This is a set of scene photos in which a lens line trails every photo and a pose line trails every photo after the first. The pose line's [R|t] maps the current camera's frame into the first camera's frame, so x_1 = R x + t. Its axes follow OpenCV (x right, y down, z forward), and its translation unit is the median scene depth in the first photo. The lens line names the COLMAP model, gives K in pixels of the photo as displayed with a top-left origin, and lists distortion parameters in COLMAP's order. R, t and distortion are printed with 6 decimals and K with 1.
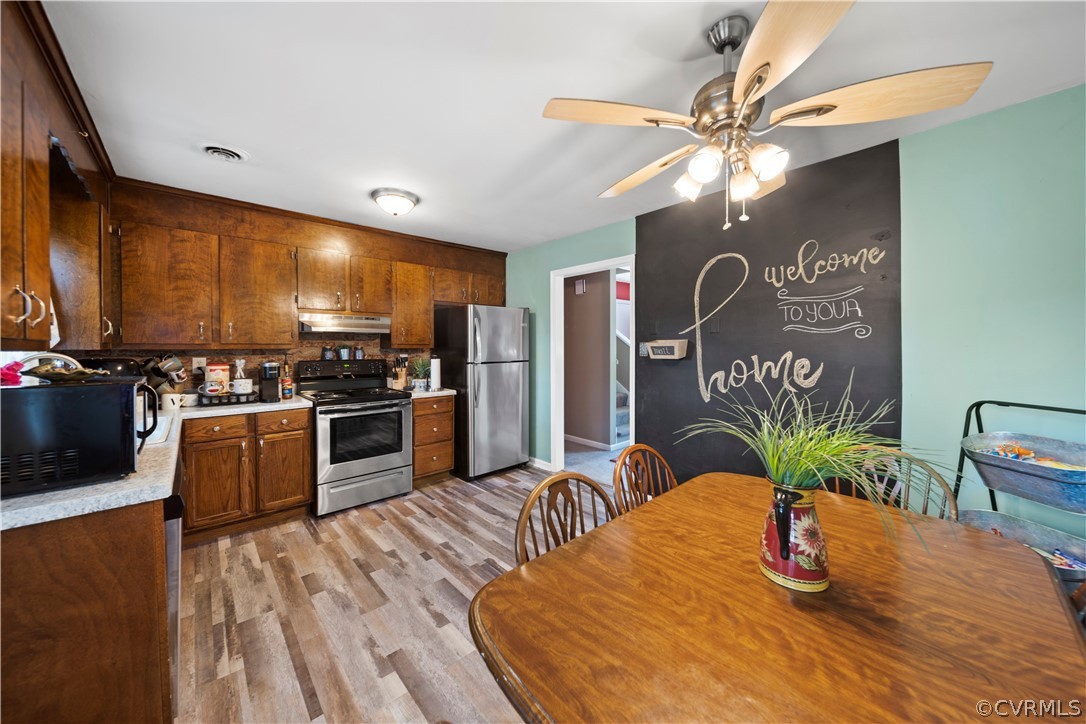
lens RADIAL K [[385.2, 0, 541.6], [0, 385.2, 354.1], [0, 0, 1]] dist [0.001307, -0.001538]
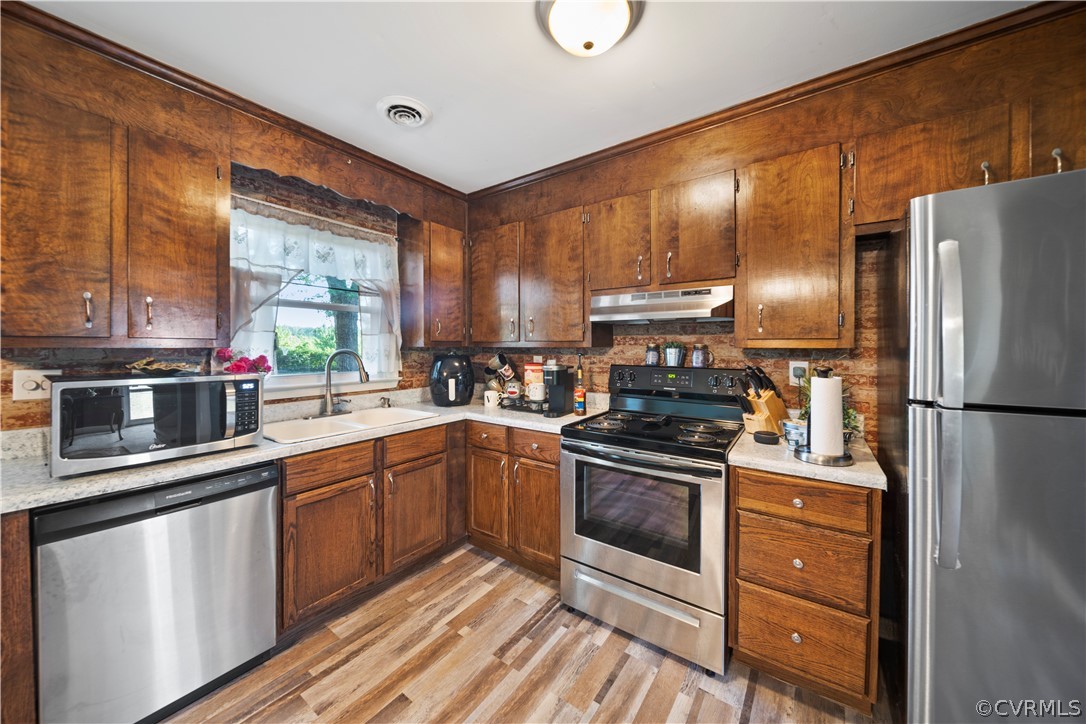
lens RADIAL K [[385.2, 0, 545.9], [0, 385.2, 347.7], [0, 0, 1]] dist [0.001307, -0.001538]
pose [[0.213176, 0.008892, -0.976973, 0.058555], [-0.023046, 0.999726, 0.004070, -0.017484], [0.976742, 0.021648, 0.213323, 0.965663]]
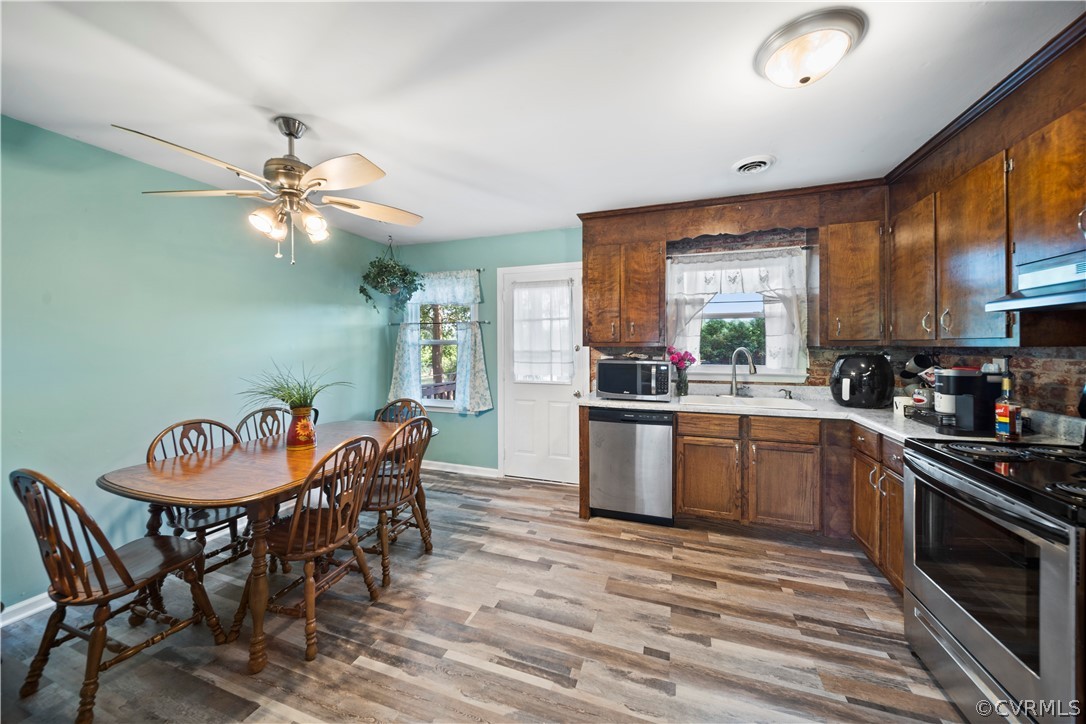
lens RADIAL K [[385.2, 0, 539.0], [0, 385.2, 348.6], [0, 0, 1]] dist [0.001307, -0.001538]
pose [[-0.883300, 0.010129, -0.468698, 0.190385], [-0.004398, 0.999544, 0.029890, -0.029637], [0.468787, 0.028463, -0.882853, 1.447293]]
